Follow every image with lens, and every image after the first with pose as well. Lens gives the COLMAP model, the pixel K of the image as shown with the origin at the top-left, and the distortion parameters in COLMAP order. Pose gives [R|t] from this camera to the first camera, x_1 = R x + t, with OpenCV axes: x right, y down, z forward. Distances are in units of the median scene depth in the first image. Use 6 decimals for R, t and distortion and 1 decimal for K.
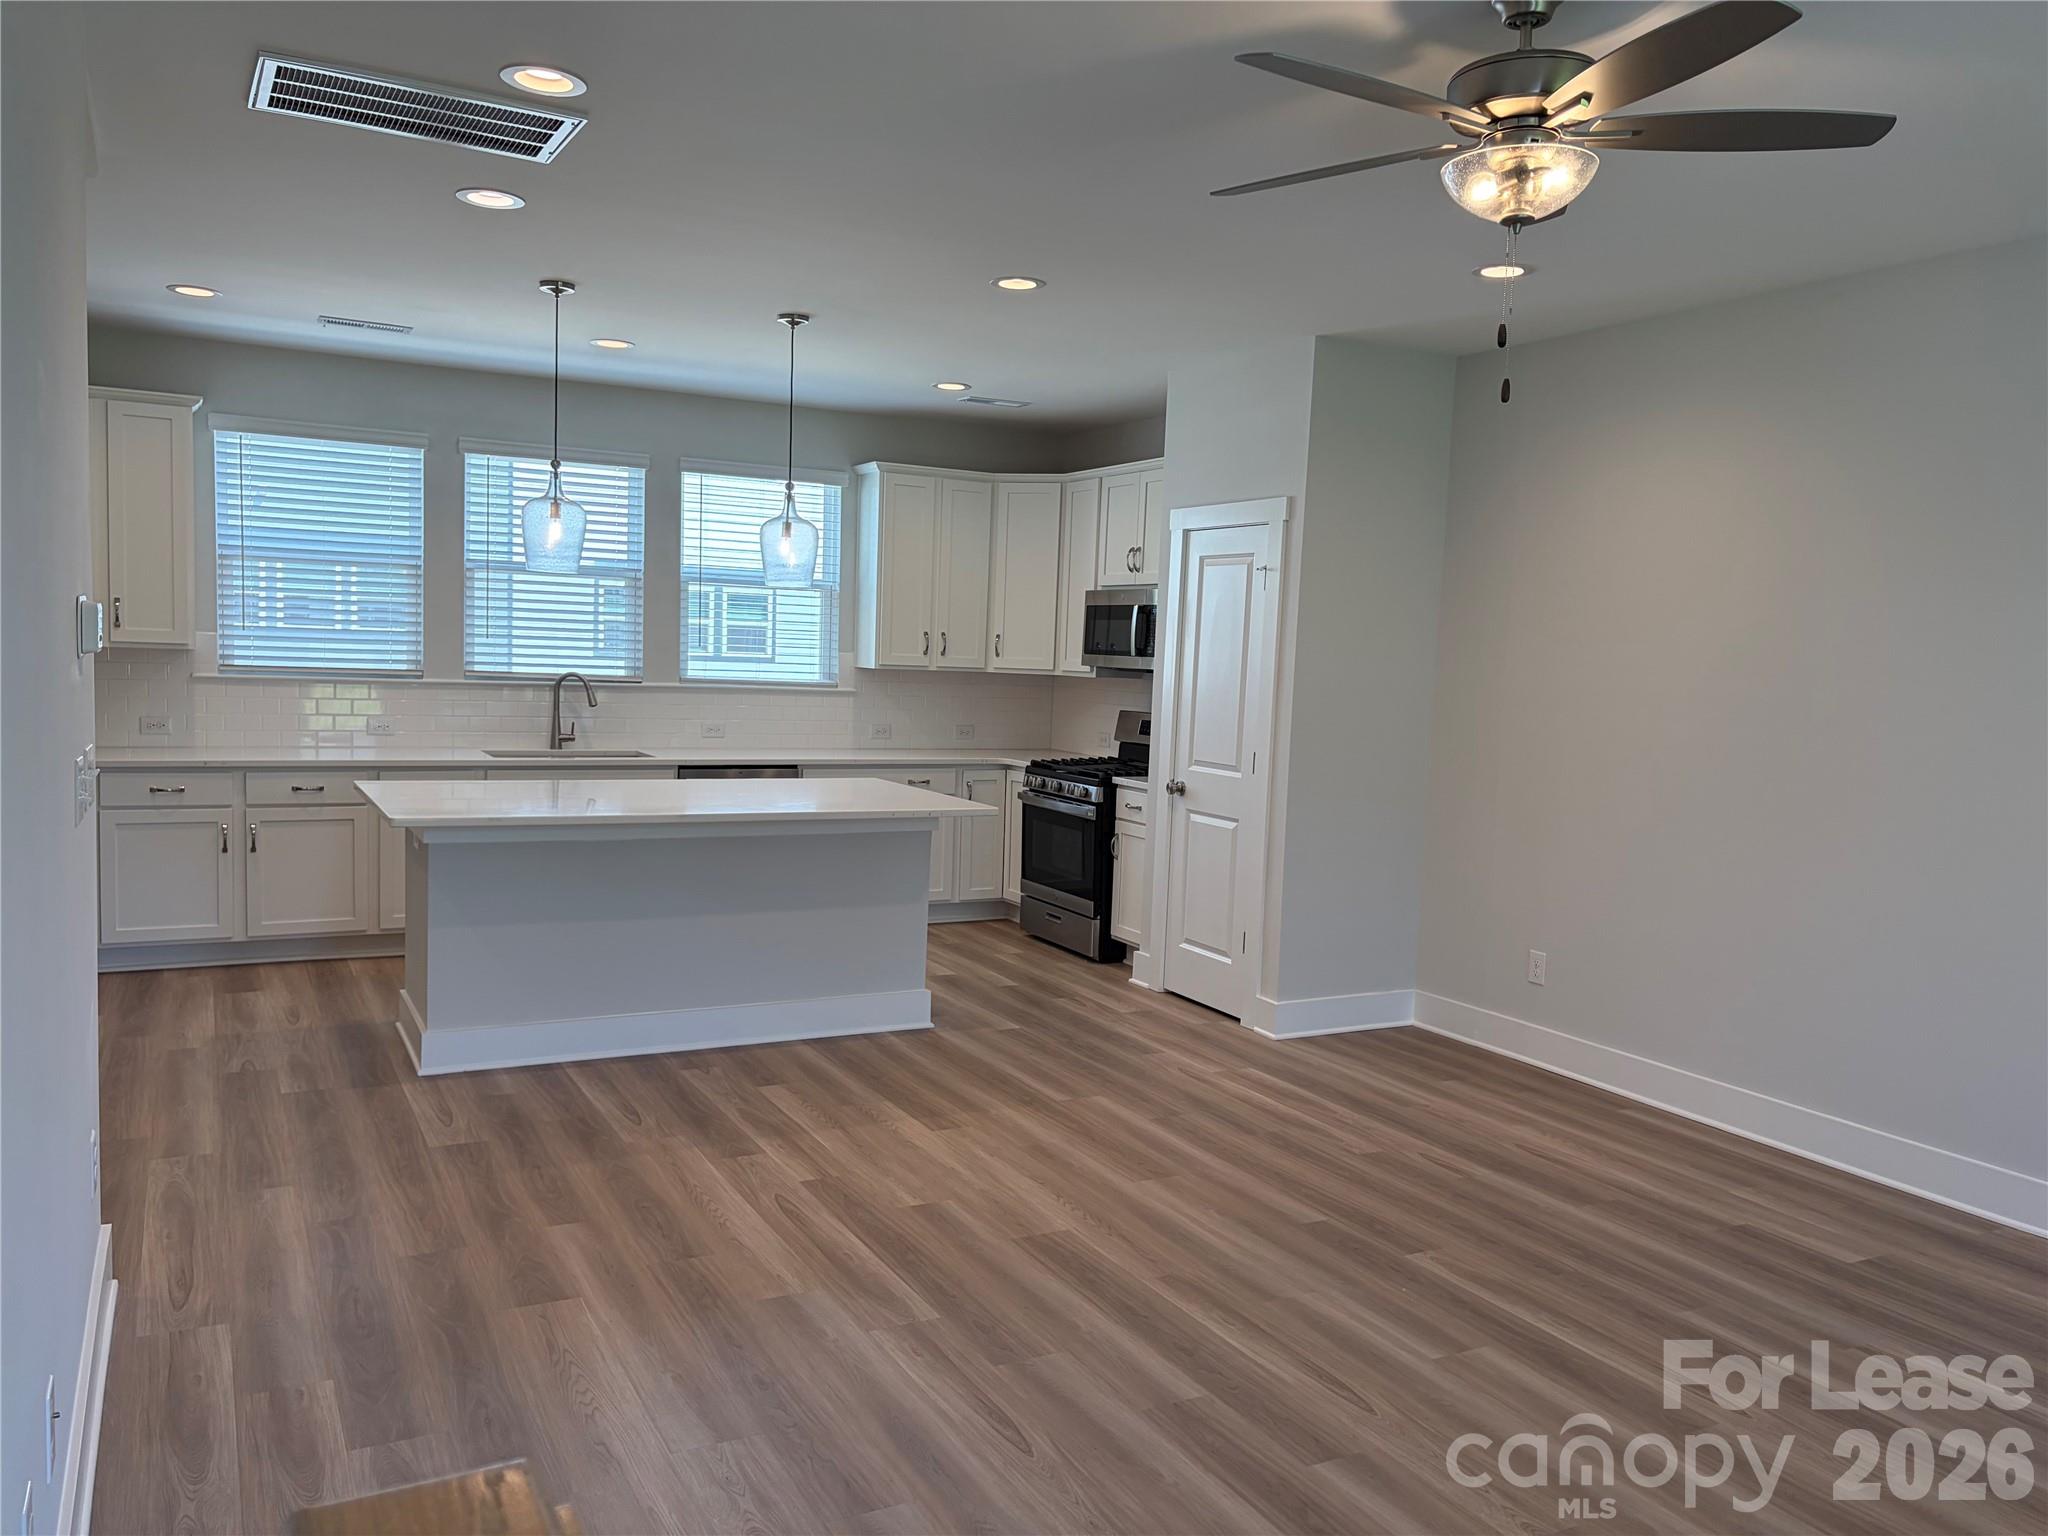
lens RADIAL K [[1544.8, 0, 1034.0], [0, 1544.8, 781.7], [0, 0, 1]] dist [0.038351, -0.018837]
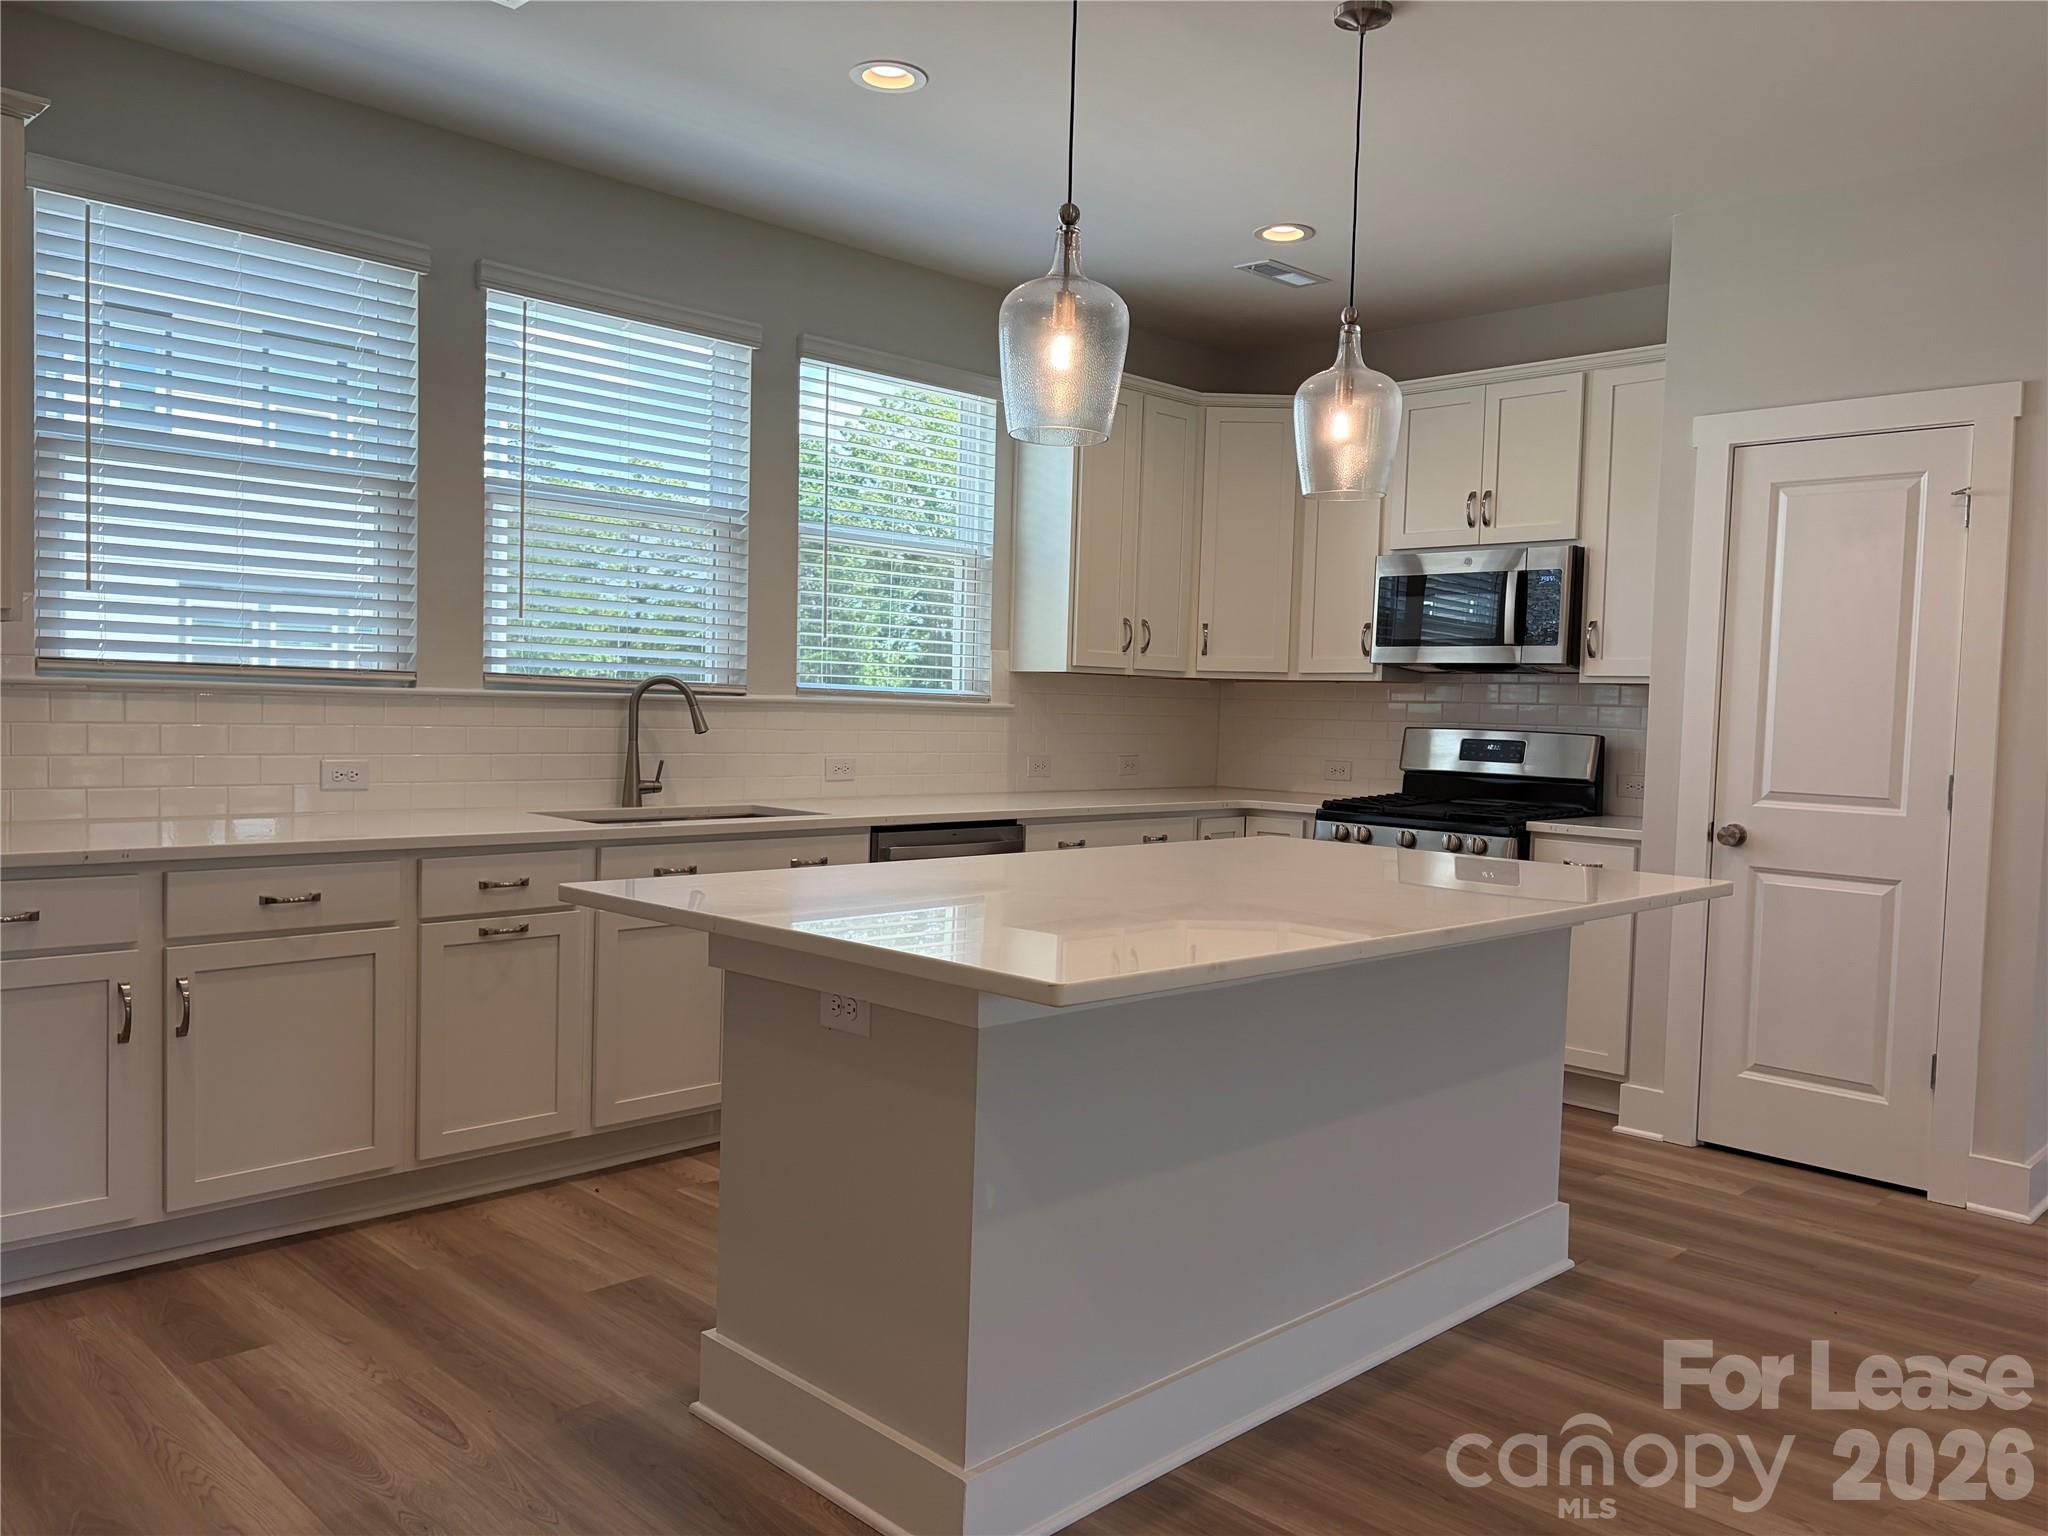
lens RADIAL K [[1544.8, 0, 1033.1], [0, 1544.8, 766.1], [0, 0, 1]] dist [0.038351, -0.018837]
pose [[0.955876, -0.022873, 0.292877, -0.390211], [0.033354, 0.998968, -0.030843, -0.015027], [-0.291870, 0.039251, 0.955652, 0.457354]]
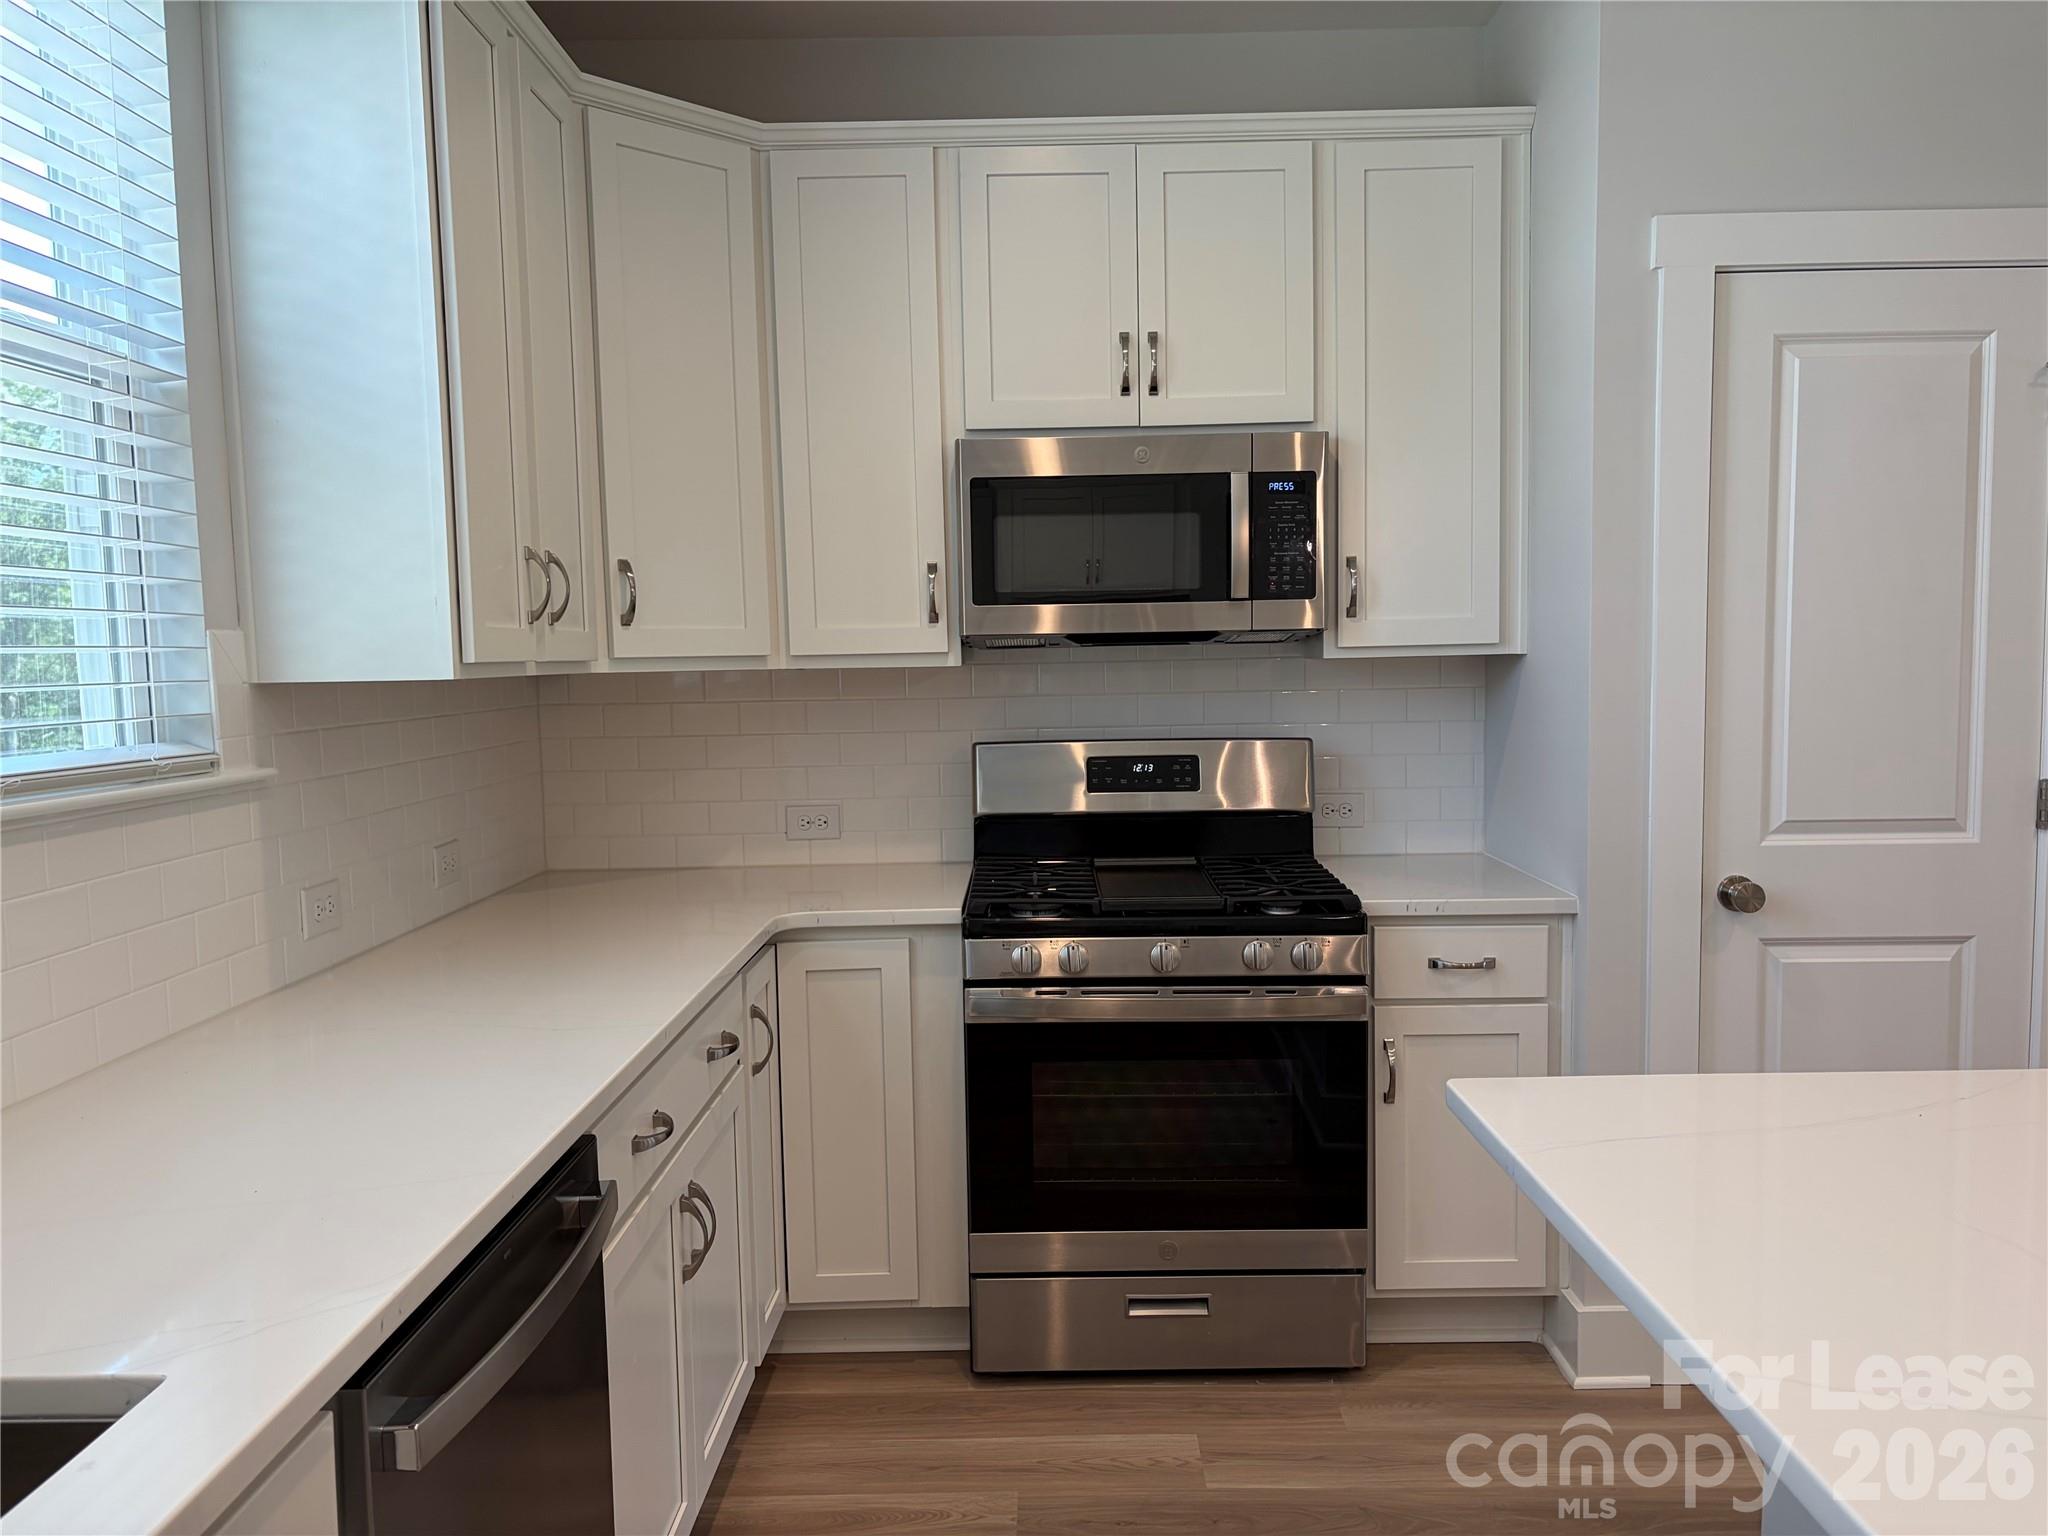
lens RADIAL K [[1544.8, 0, 1029.0], [0, 1544.8, 764.5], [0, 0, 1]] dist [0.038351, -0.018837]
pose [[0.468079, -0.109581, 0.876866, -0.366245], [0.112780, 0.991575, 0.063713, -0.080232], [-0.876460, 0.069070, 0.476494, 0.977489]]
